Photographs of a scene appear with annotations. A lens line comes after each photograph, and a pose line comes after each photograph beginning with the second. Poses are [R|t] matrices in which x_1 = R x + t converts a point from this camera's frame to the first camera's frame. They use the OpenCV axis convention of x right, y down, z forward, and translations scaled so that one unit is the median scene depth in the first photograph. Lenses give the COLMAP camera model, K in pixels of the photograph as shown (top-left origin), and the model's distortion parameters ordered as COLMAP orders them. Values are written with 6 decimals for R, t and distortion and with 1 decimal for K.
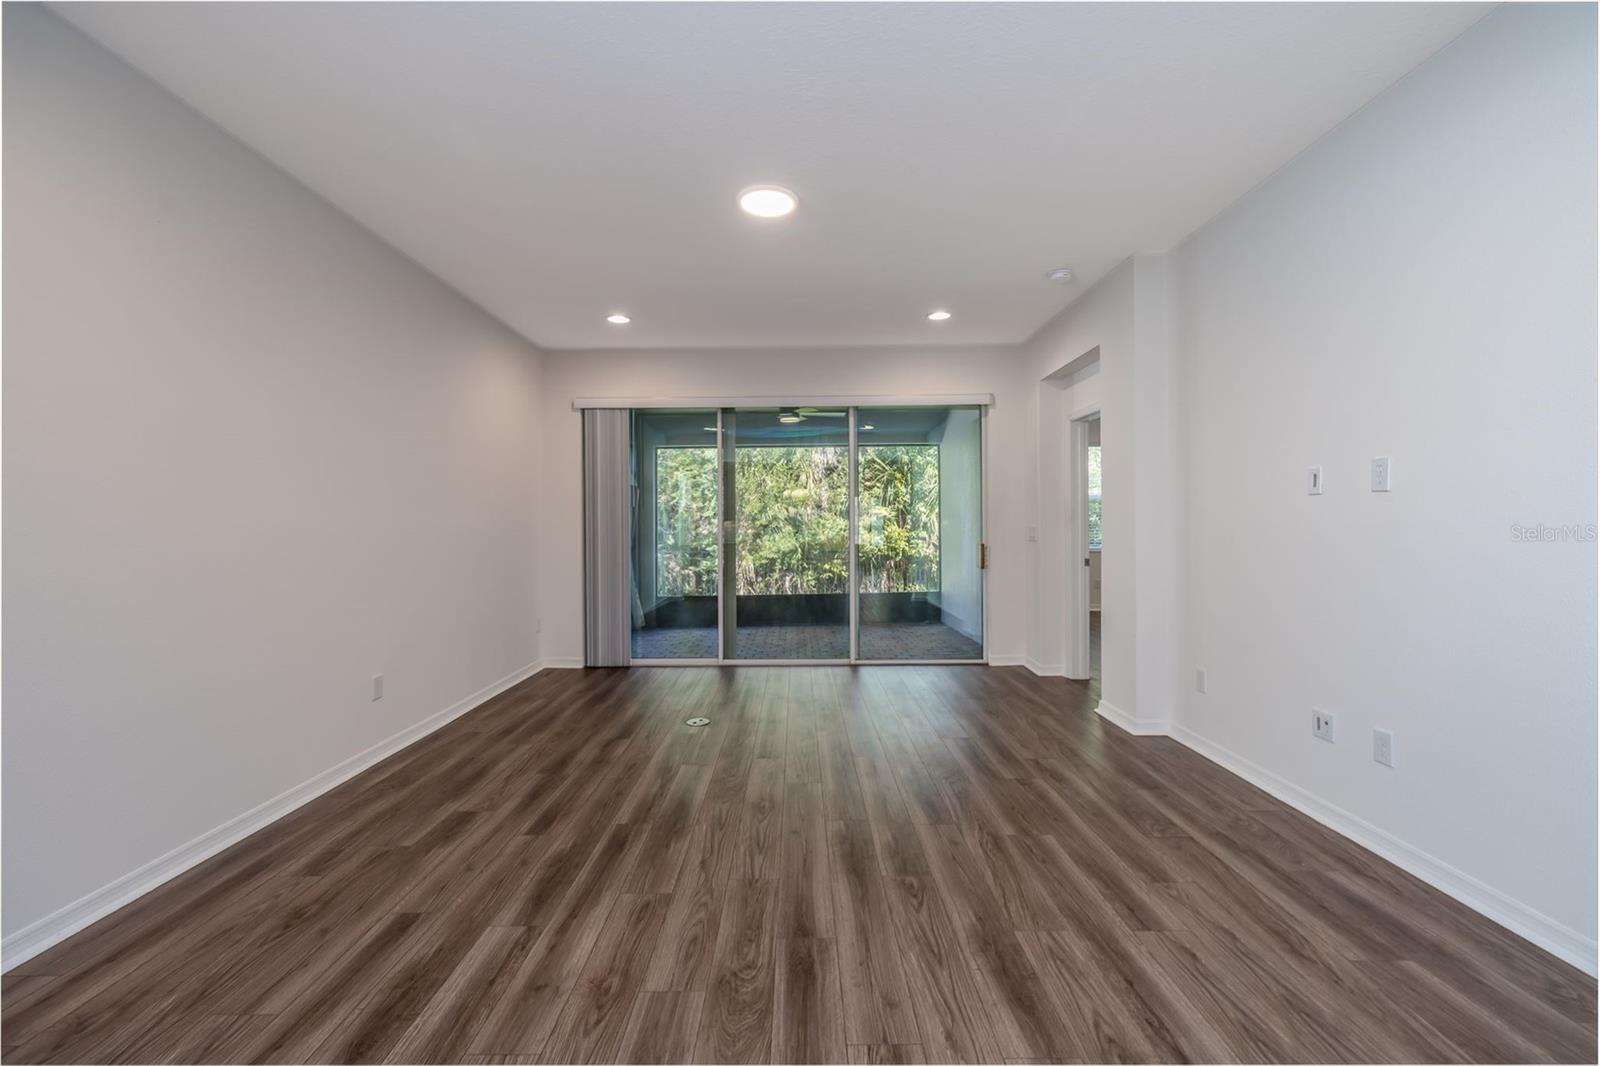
lens RADIAL K [[681.8, 0, 792.5], [0, 681.8, 526.0], [0, 0, 1]] dist [-0.002485, -0.000399]
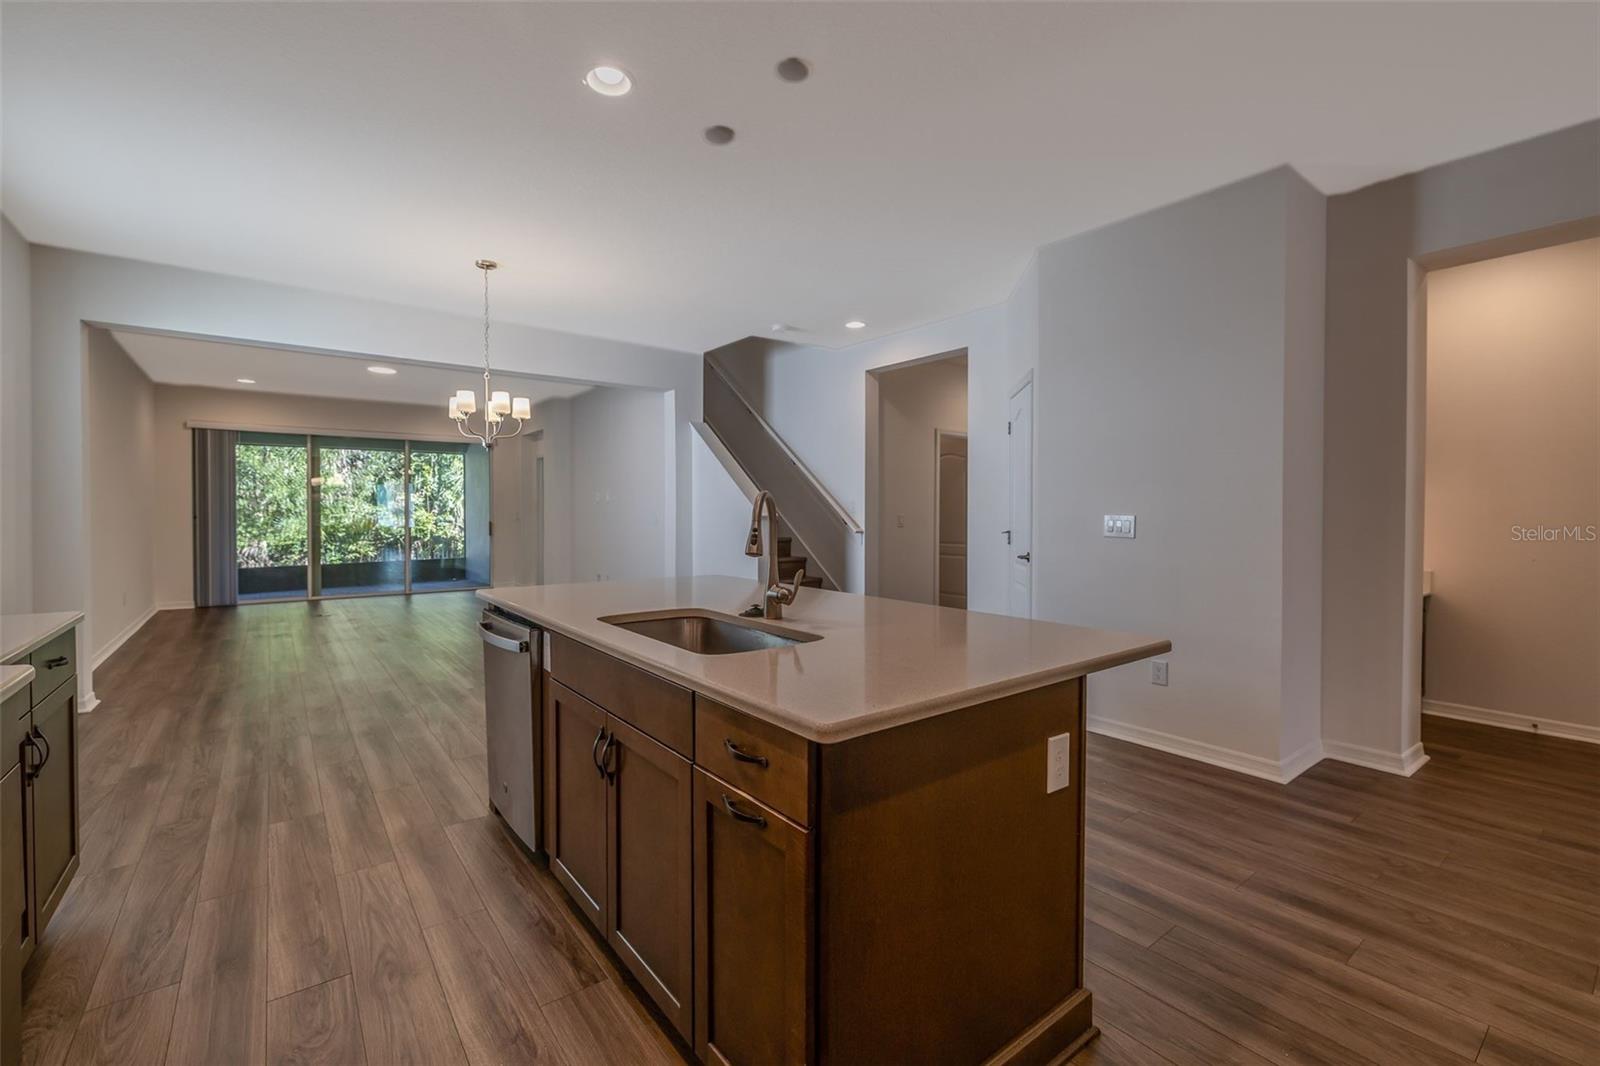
lens RADIAL K [[681.8, 0, 792.5], [0, 681.8, 526.0], [0, 0, 1]] dist [-0.002485, -0.000399]
pose [[0.790731, -0.004457, 0.612148, -0.061222], [-0.008443, 0.999799, 0.018185, -0.000279], [-0.612106, -0.019548, 0.790534, -0.294536]]
